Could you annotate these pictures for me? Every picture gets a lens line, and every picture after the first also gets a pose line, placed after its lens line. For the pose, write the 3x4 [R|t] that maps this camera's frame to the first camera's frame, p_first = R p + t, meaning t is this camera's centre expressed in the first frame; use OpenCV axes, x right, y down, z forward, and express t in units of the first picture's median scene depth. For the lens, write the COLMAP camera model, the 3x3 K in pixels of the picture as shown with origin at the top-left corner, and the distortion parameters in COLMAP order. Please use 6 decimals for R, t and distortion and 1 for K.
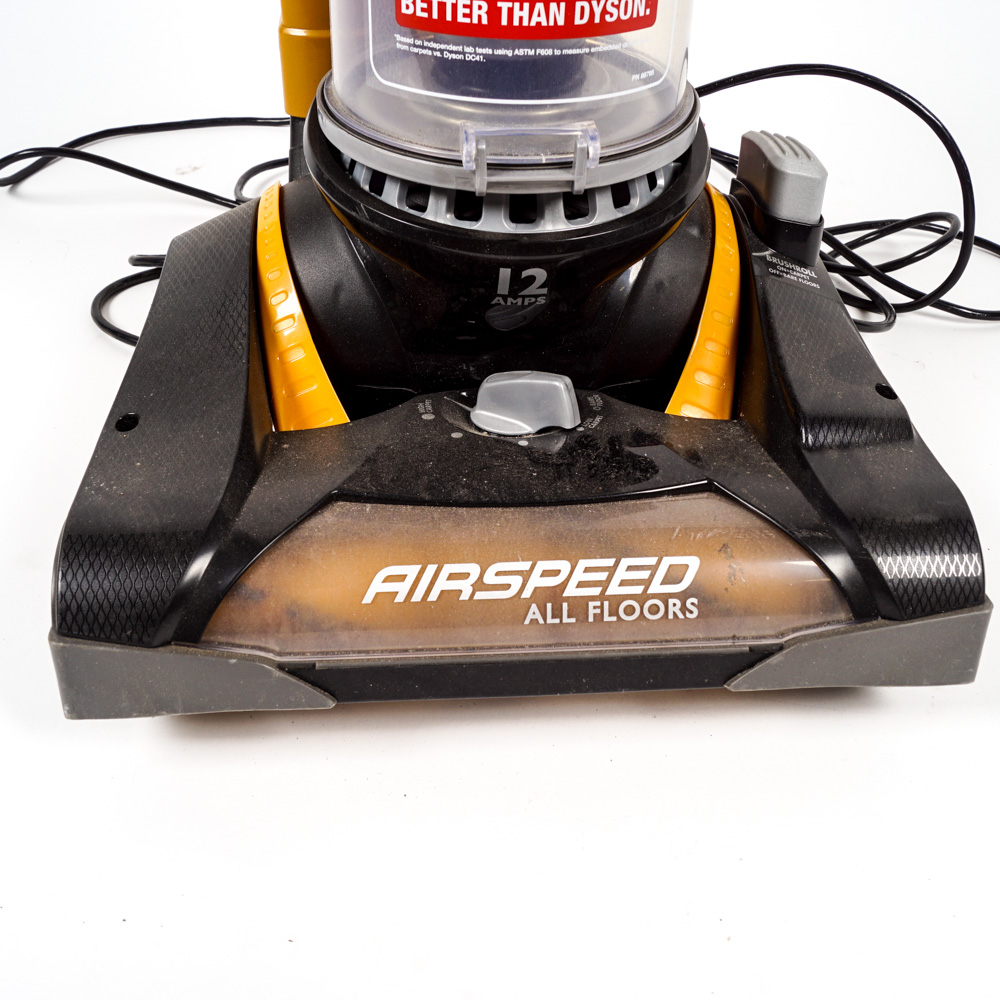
lens RADIAL K [[1138.5, 0, 500.8], [0, 1138.5, 531.6], [0, 0, 1]] dist [-0.140734, 0.229871]
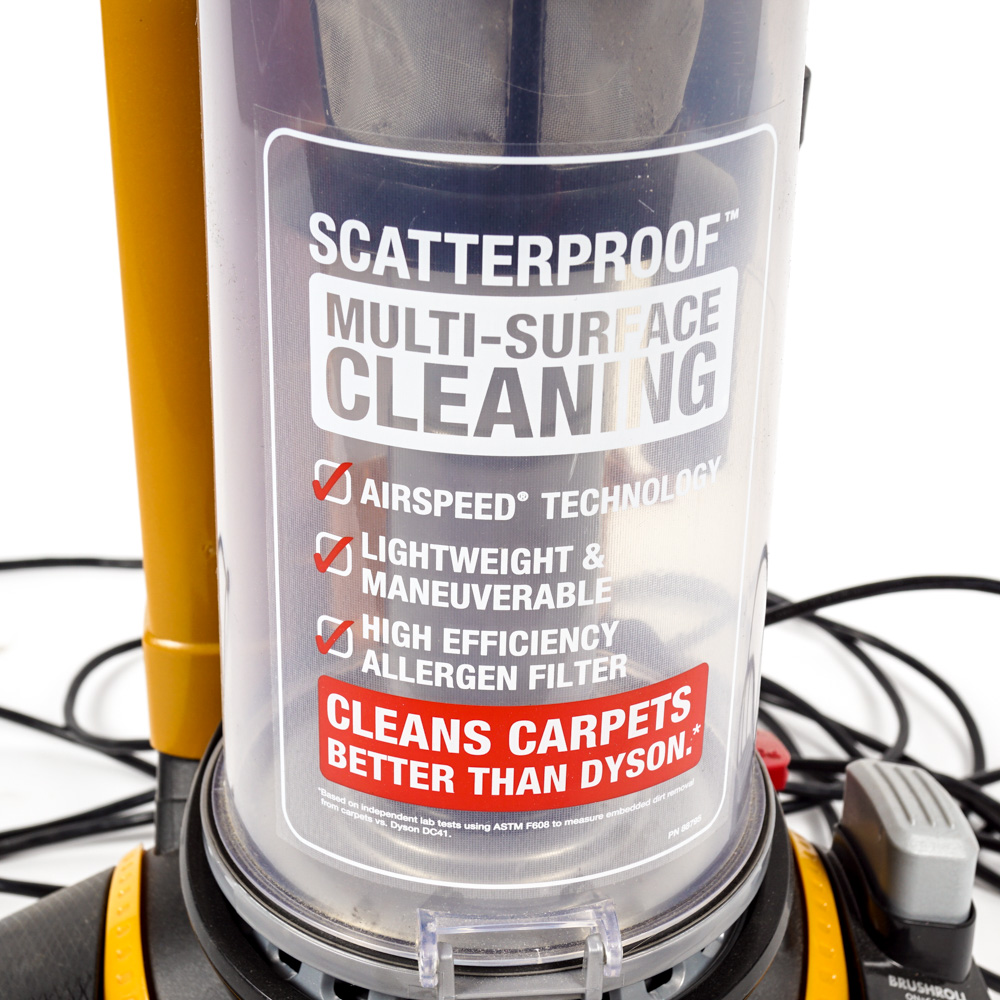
lens RADIAL K [[1934.1, 0, 500.1], [0, 1934.1, 544.8], [0, 0, 1]] dist [-0.048984, -0.203165]
pose [[0.999962, -0.007763, 0.003995, 0.011395], [0.008447, 0.975880, -0.218145, -0.306196], [-0.002205, 0.218171, 0.975908, -0.169508]]
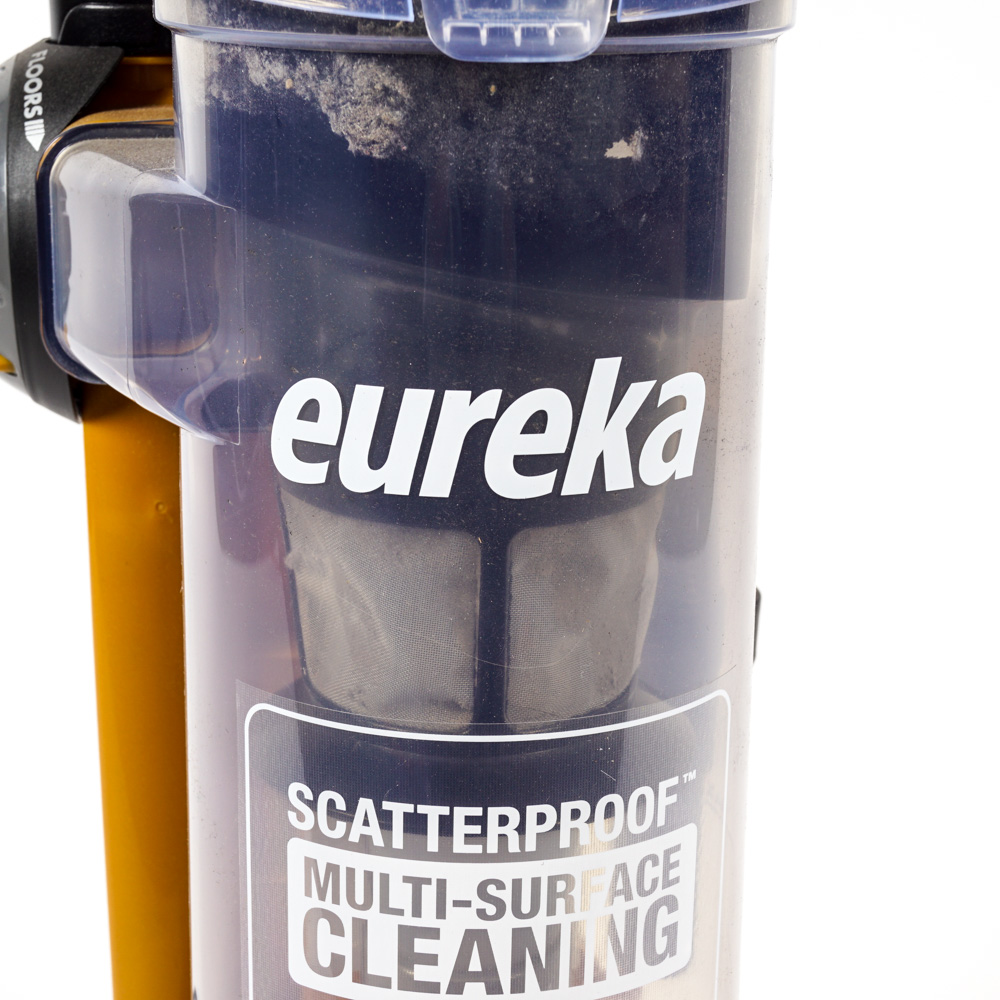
lens RADIAL K [[1934.1, 0, 500.1], [0, 1934.1, 544.8], [0, 0, 1]] dist [-0.048984, -0.203165]
pose [[0.999577, -0.016060, 0.024245, 0.009956], [0.024501, 0.914189, -0.404546, -0.378474], [-0.015668, 0.404969, 0.914196, -0.242261]]
